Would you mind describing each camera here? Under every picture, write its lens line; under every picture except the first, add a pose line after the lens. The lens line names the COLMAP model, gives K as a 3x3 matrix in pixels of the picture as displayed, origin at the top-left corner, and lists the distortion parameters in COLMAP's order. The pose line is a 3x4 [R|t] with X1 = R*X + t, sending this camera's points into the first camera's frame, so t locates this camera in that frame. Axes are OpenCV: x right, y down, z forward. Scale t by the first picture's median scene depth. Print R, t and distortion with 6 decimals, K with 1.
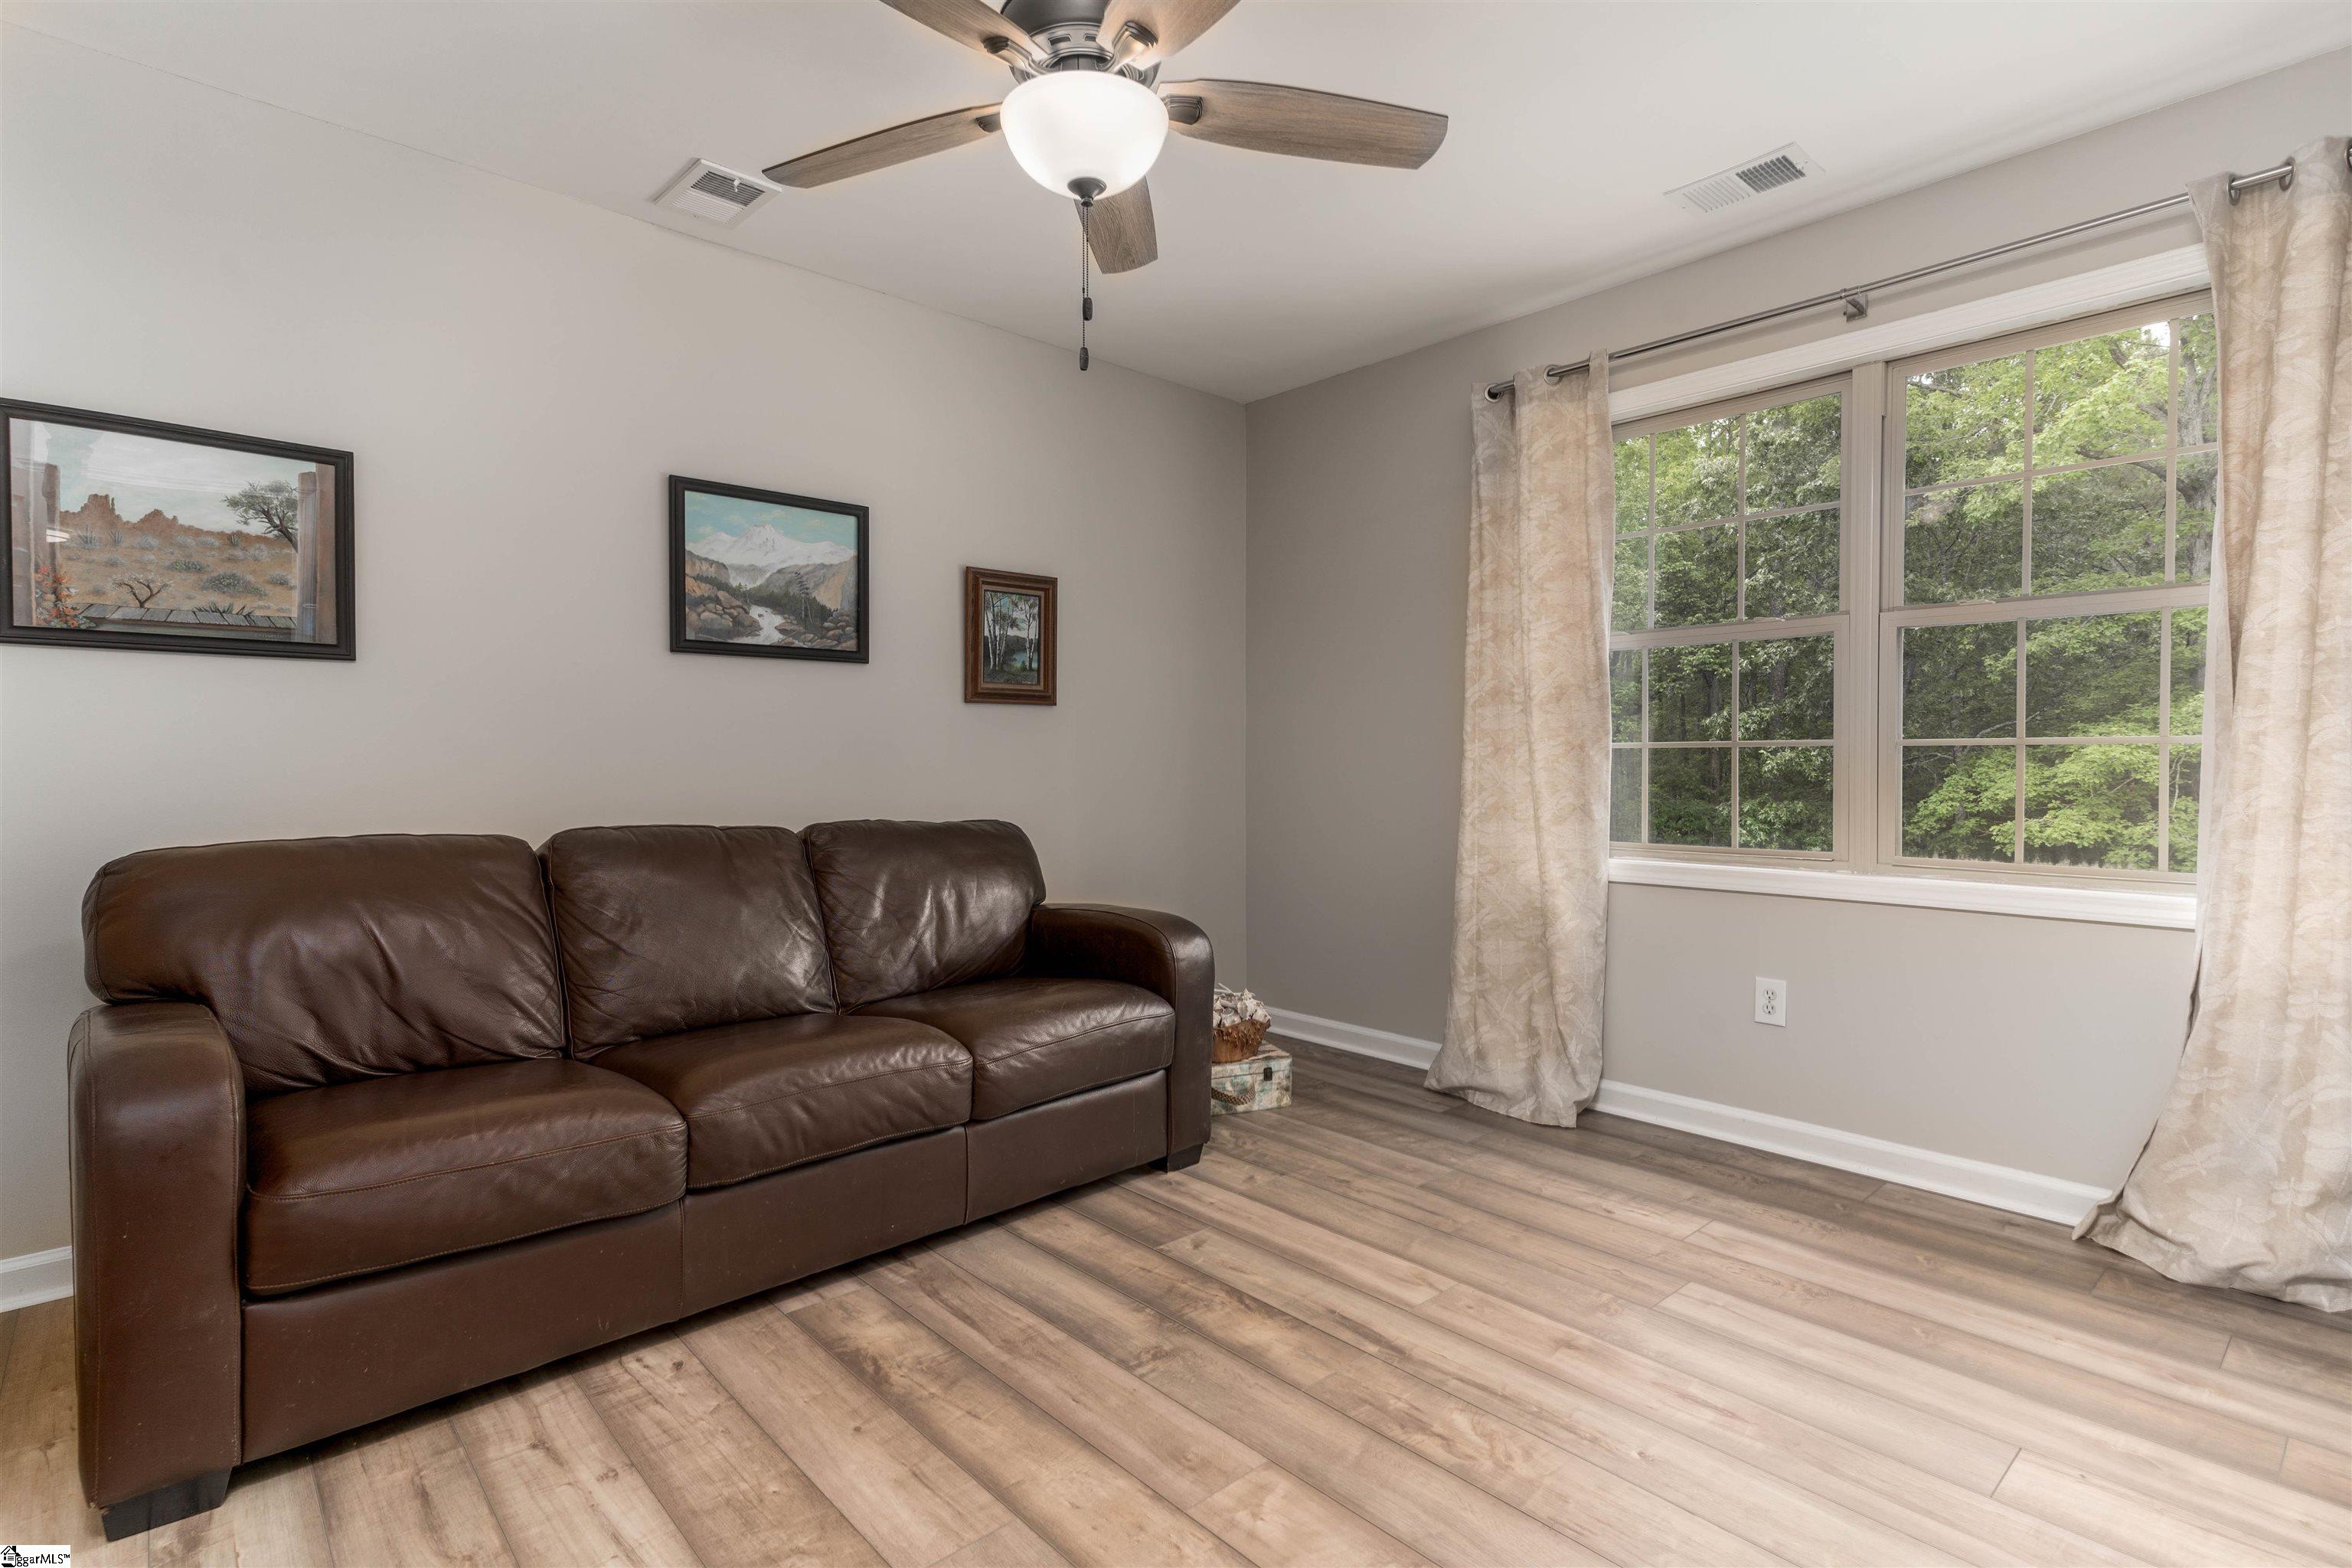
lens RADIAL K [[1118.8, 0, 1174.9], [0, 1118.8, 780.7], [0, 0, 1]] dist [0.010912, 0.000512]
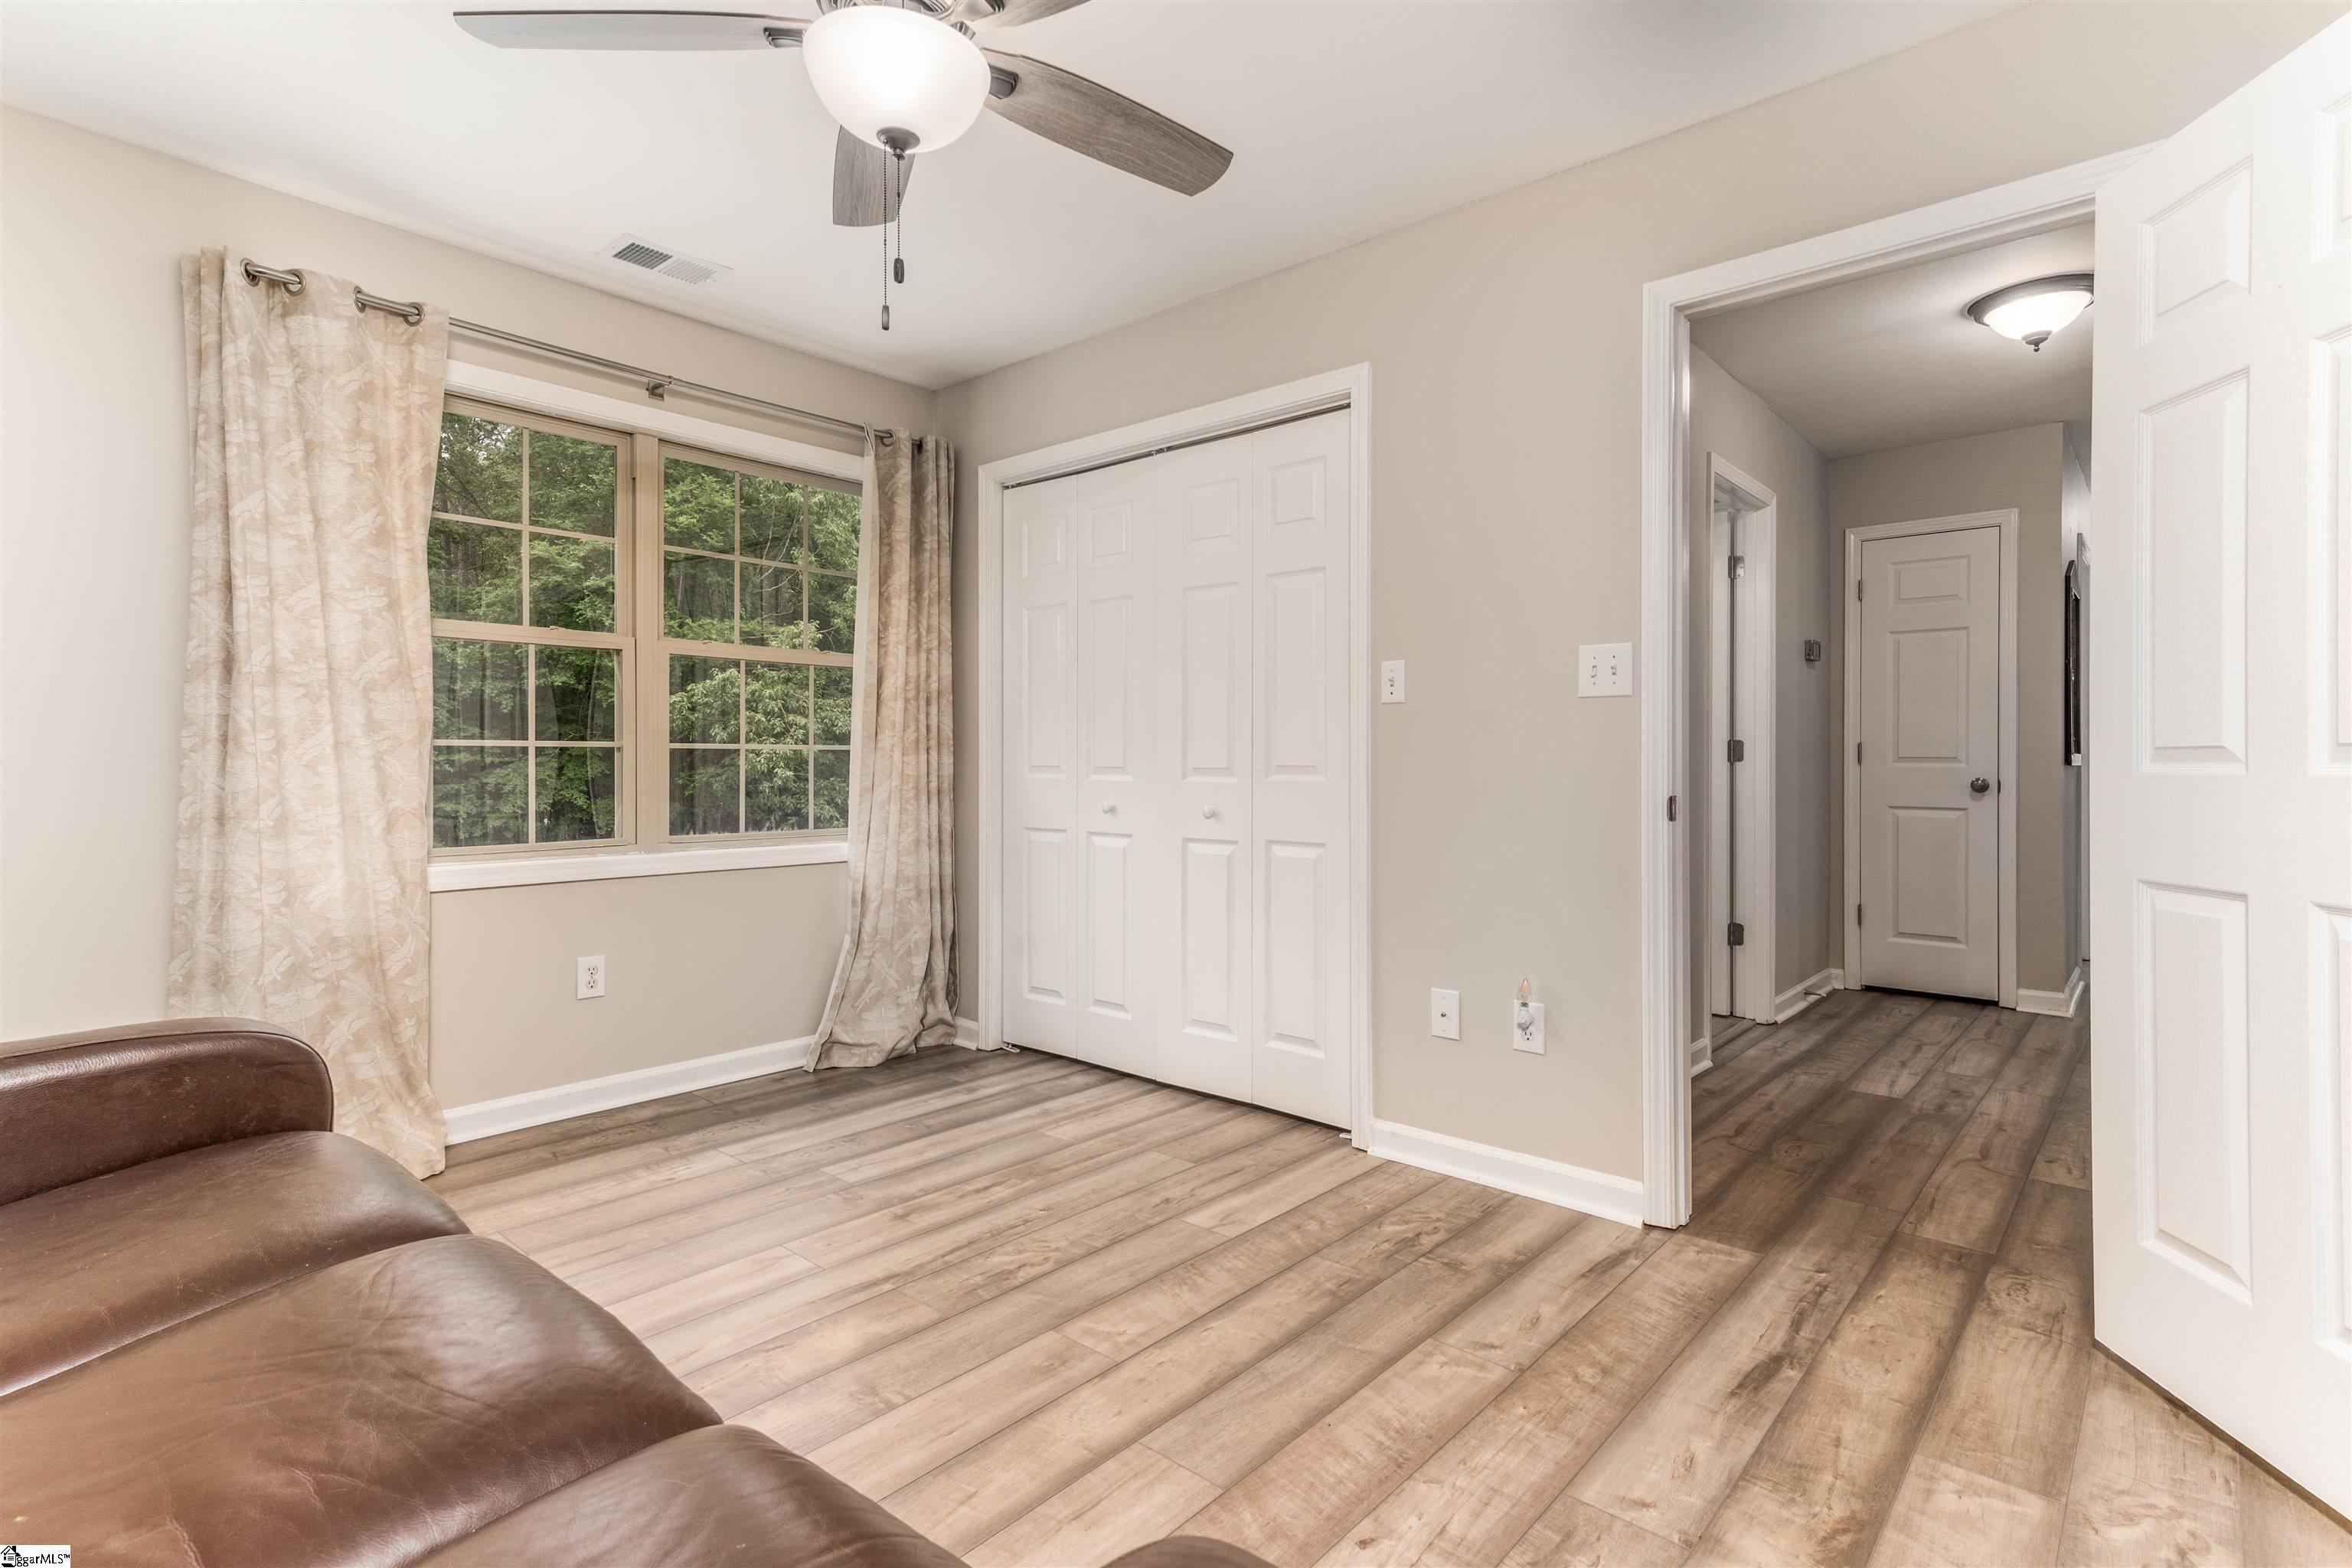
lens RADIAL K [[1118.8, 0, 1170.6], [0, 1118.8, 777.1], [0, 0, 1]] dist [0.010912, 0.000512]
pose [[-0.100876, -0.012305, 0.994823, -0.772739], [0.013609, 0.999813, 0.013747, -0.009868], [-0.994806, 0.014925, -0.100689, 0.666410]]
